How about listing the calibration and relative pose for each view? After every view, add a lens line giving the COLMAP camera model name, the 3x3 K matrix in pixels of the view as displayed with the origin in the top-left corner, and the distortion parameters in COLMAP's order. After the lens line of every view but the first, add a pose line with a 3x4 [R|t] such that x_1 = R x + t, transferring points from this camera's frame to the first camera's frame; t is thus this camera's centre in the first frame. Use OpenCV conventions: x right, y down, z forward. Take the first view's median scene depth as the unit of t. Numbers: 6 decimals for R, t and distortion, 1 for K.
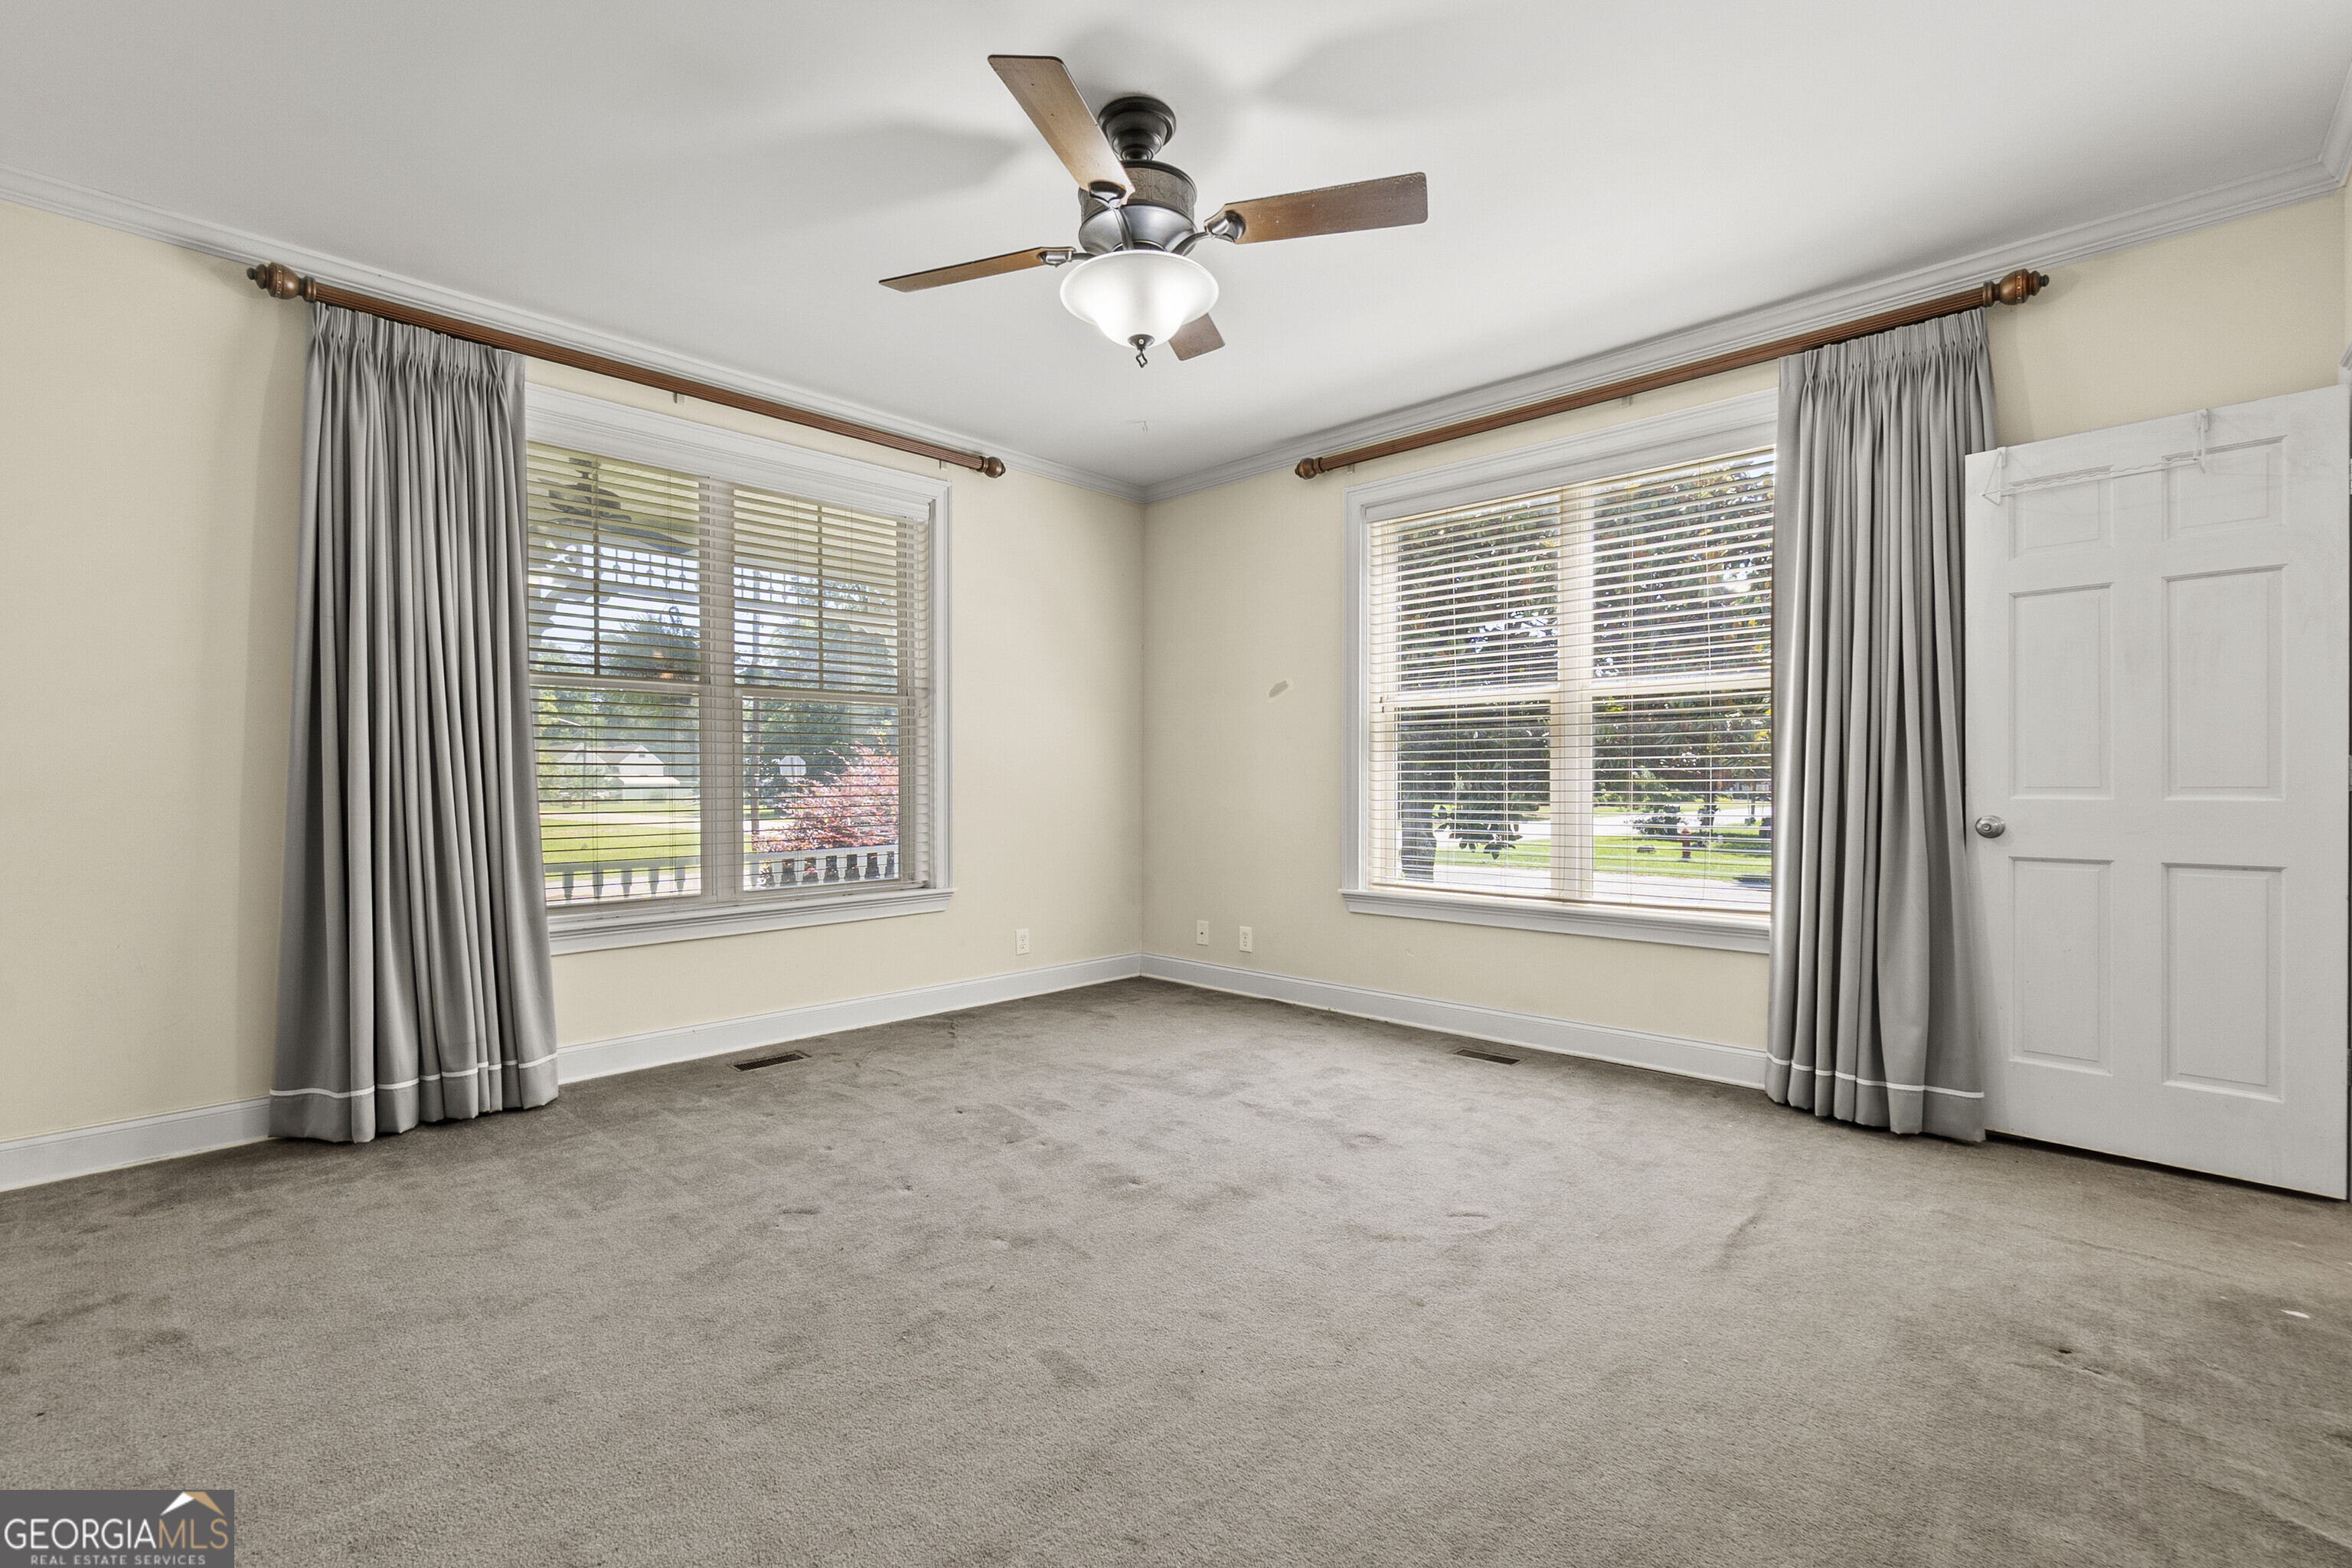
lens RADIAL K [[1012.3, 0, 1166.0], [0, 1012.3, 782.9], [0, 0, 1]] dist [-0.004552, 0.000378]
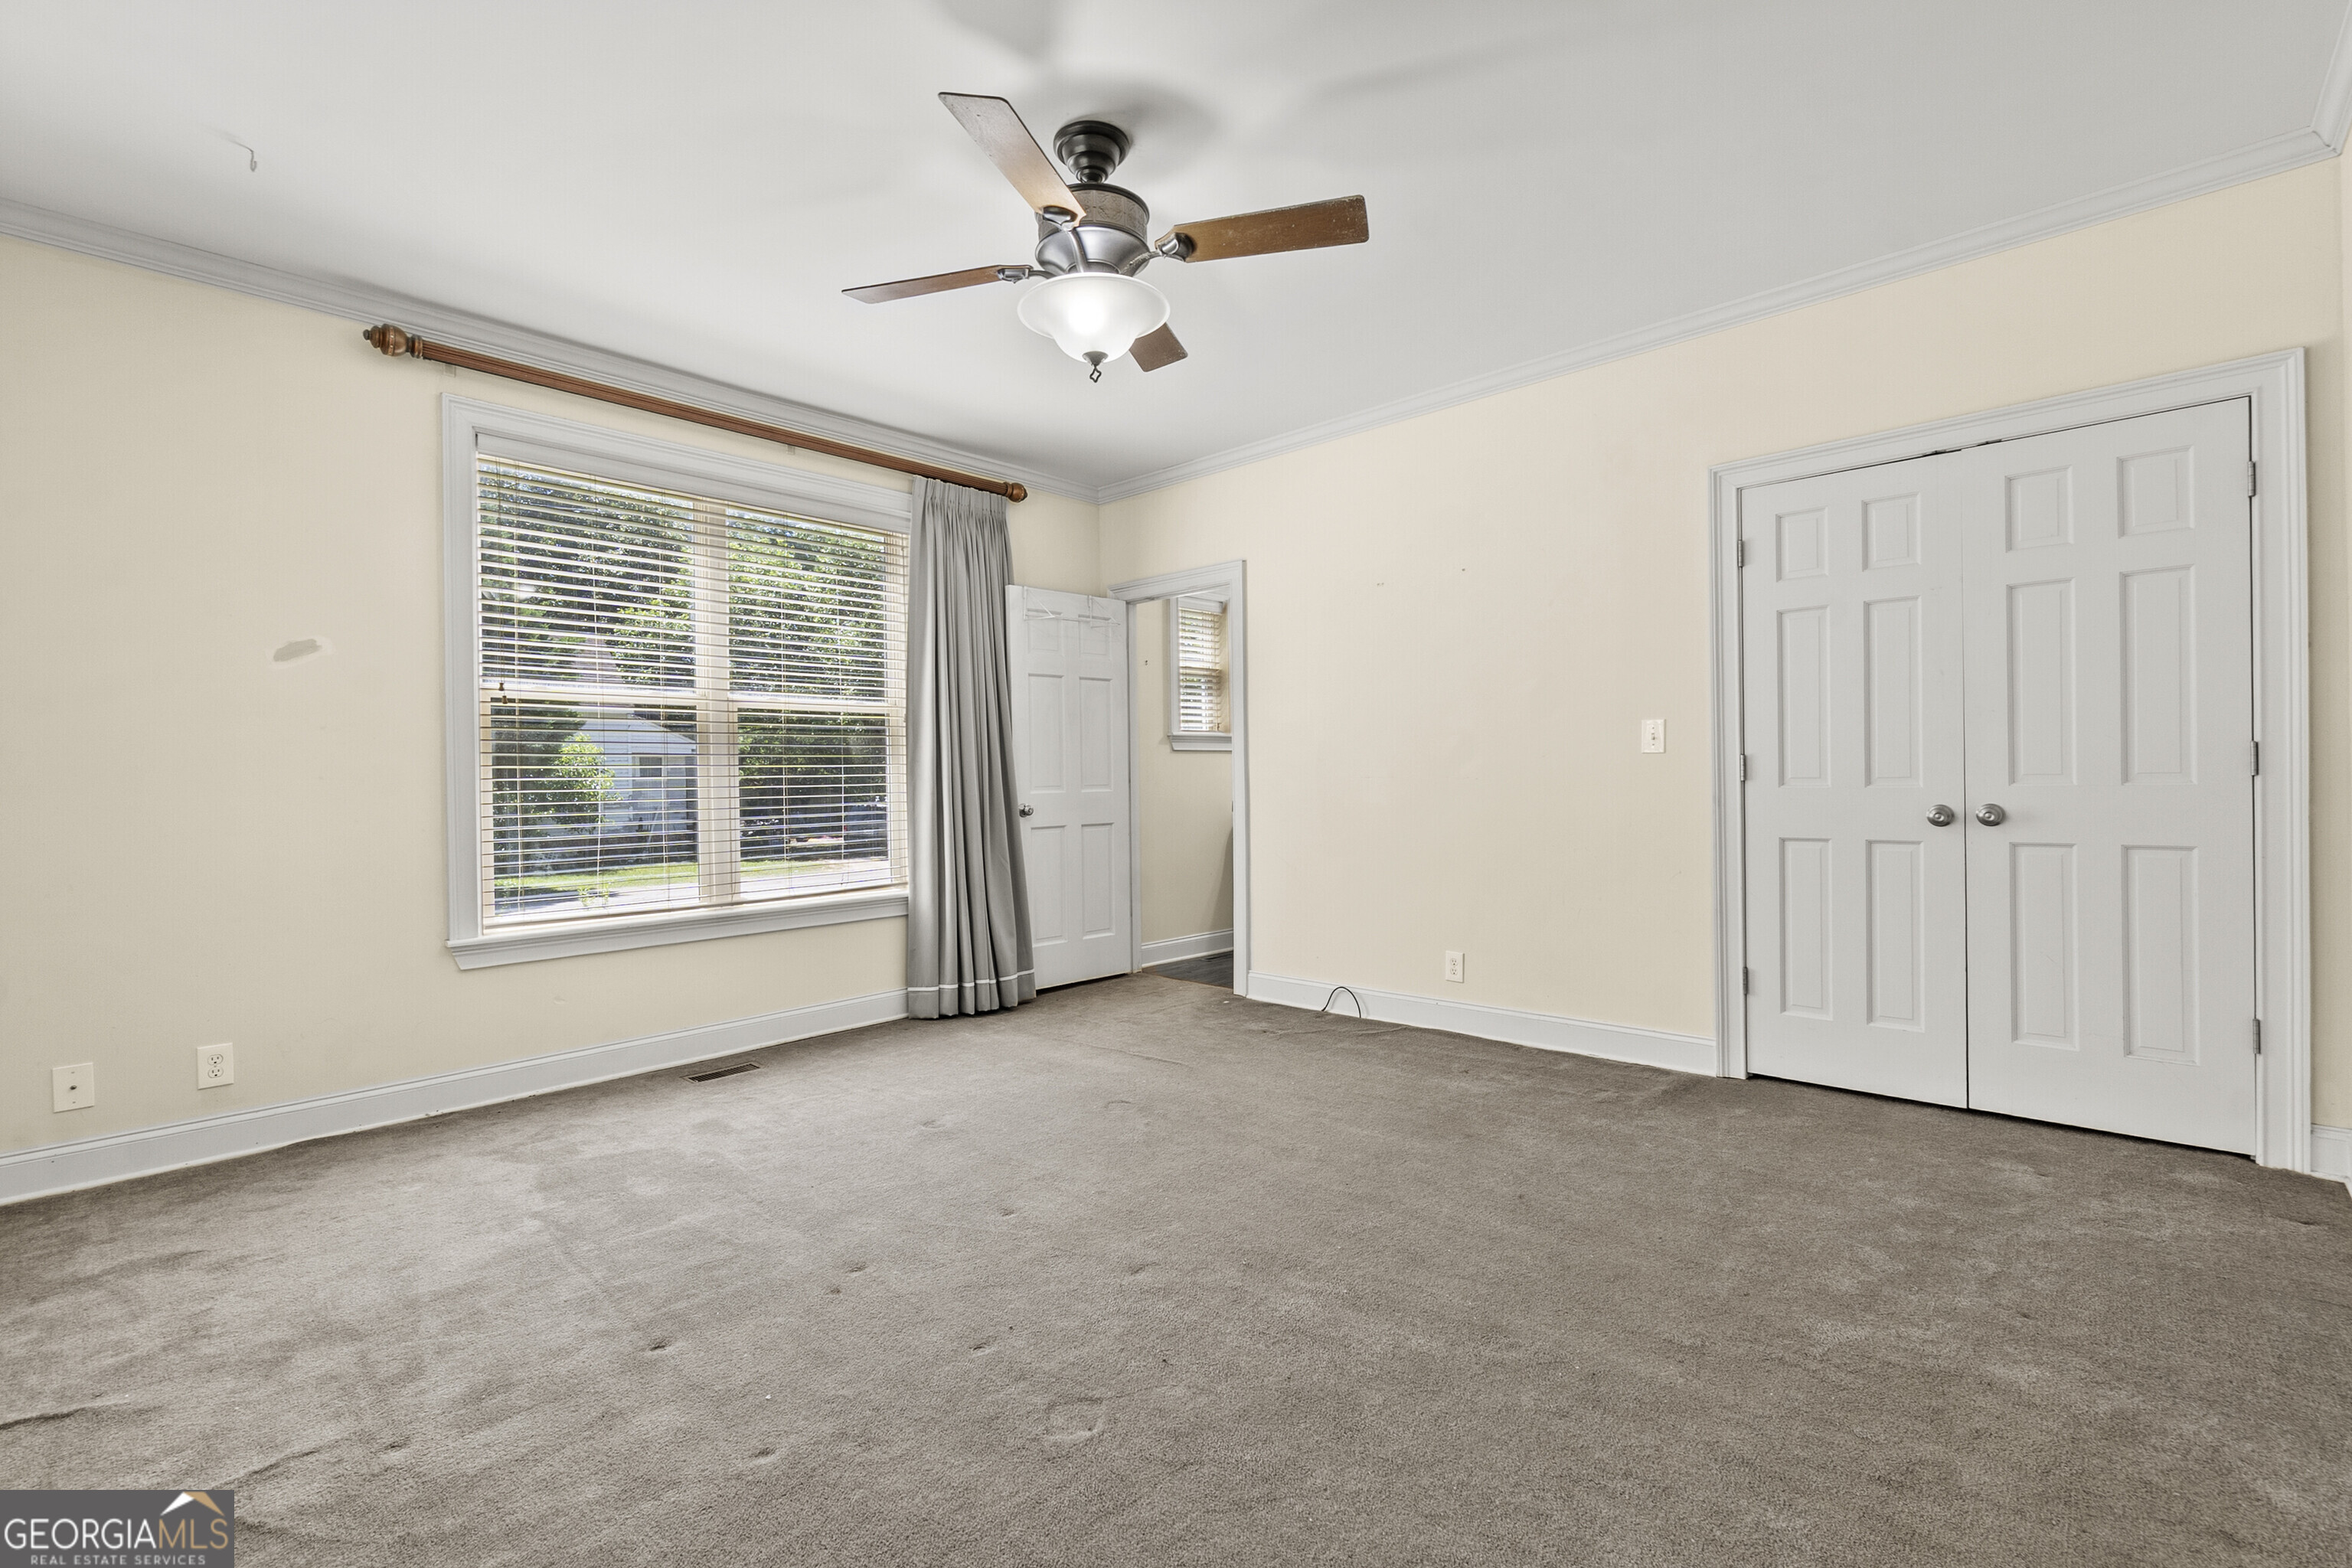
lens RADIAL K [[992.4, 0, 1182.2], [0, 992.4, 774.5], [0, 0, 1]] dist [0.000578, 0.000161]
pose [[0.013956, 0.005792, 0.999886, -0.671214], [0.019114, 0.999799, -0.006058, -0.000345], [-0.999720, 0.019196, 0.013842, 0.581984]]
